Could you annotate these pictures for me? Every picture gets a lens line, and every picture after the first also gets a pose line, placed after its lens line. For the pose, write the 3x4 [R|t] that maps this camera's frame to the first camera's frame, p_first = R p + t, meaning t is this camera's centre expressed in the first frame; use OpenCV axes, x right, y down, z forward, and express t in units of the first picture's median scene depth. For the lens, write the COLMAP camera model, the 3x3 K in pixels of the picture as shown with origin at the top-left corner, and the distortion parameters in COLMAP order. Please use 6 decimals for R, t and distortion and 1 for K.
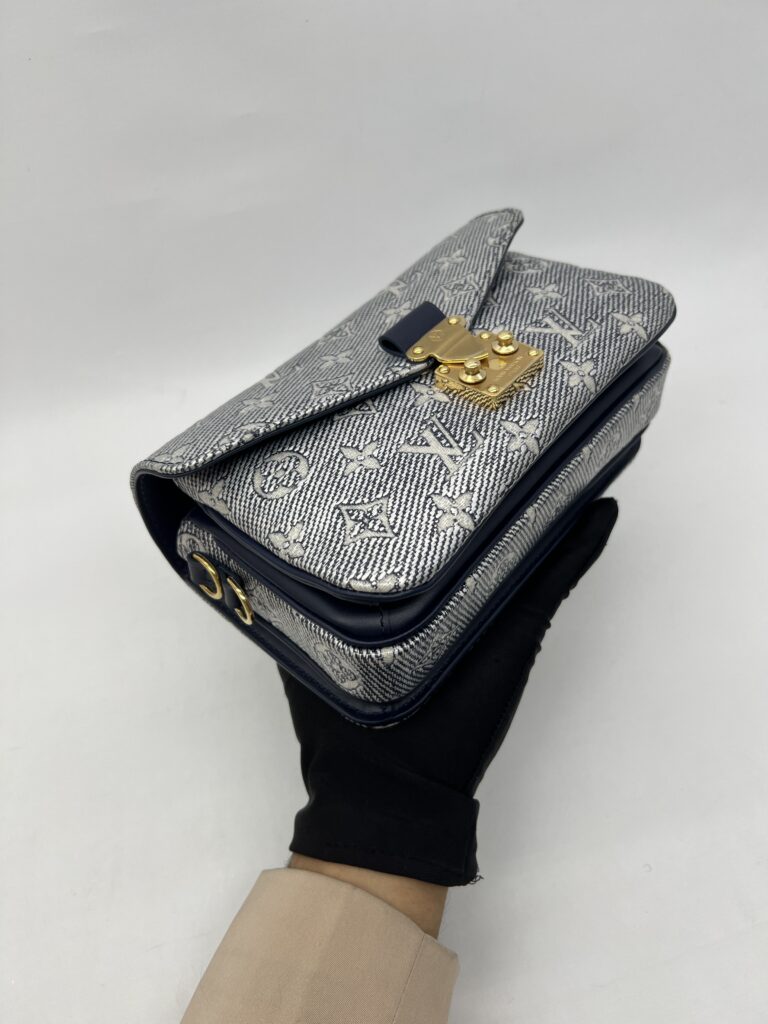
lens RADIAL K [[771.1, 0, 380.6], [0, 771.1, 510.3], [0, 0, 1]] dist [0.121475, -0.003990]
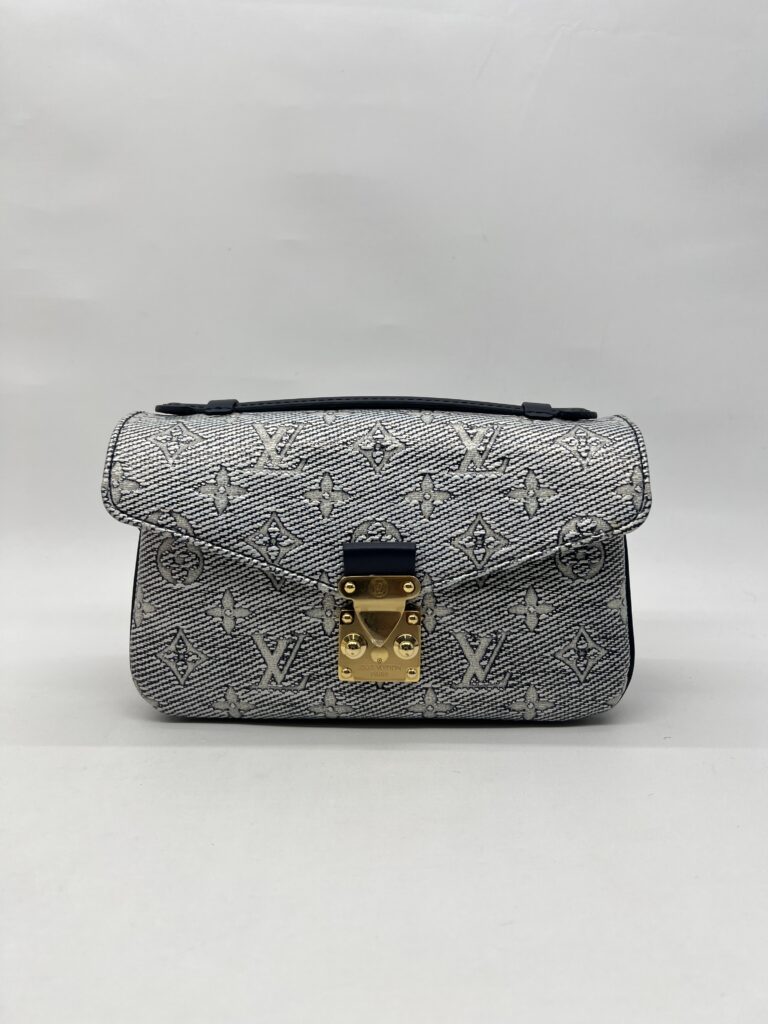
lens RADIAL K [[771.1, 0, 380.6], [0, 771.1, 510.3], [0, 0, 1]] dist [0.121475, -0.003990]
pose [[0.635943, 0.758182, 0.144003, -0.166168], [-0.584780, 0.351657, 0.731005, -1.117503], [0.503595, -0.549088, 0.667004, 0.430385]]
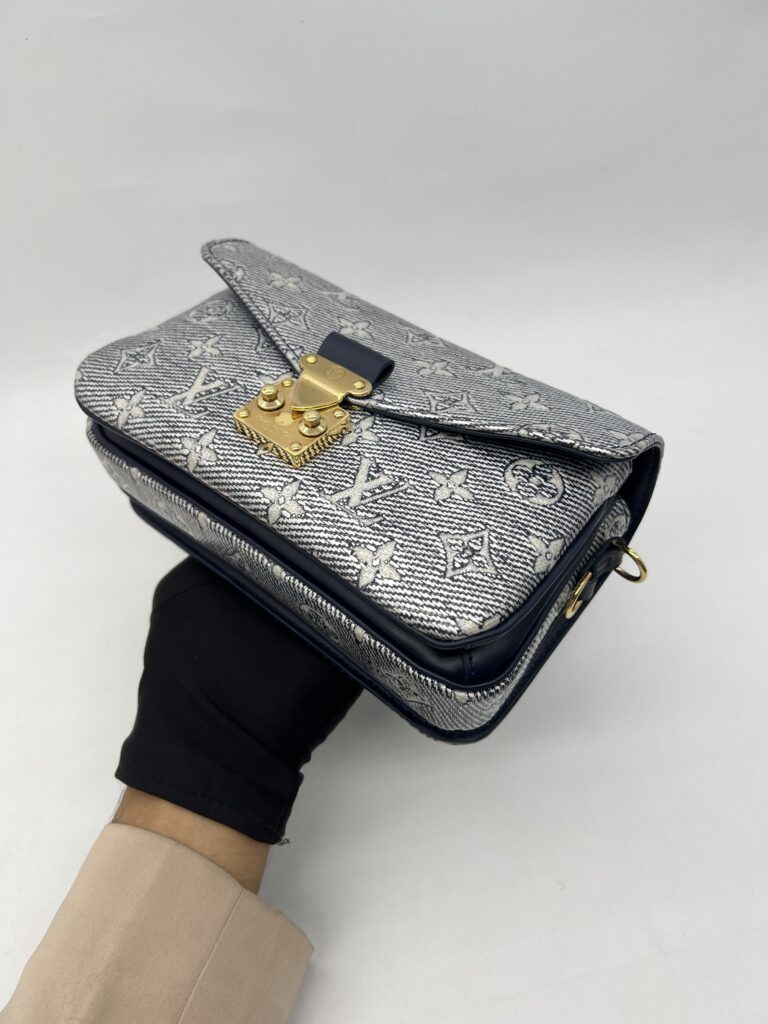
lens RADIAL K [[771.1, 0, 380.6], [0, 771.1, 510.3], [0, 0, 1]] dist [0.121475, -0.003990]
pose [[-0.005583, 0.818724, -0.574160, 0.848639], [-0.704238, 0.404414, 0.583522, -0.842009], [0.709942, 0.407603, 0.574319, 0.626674]]
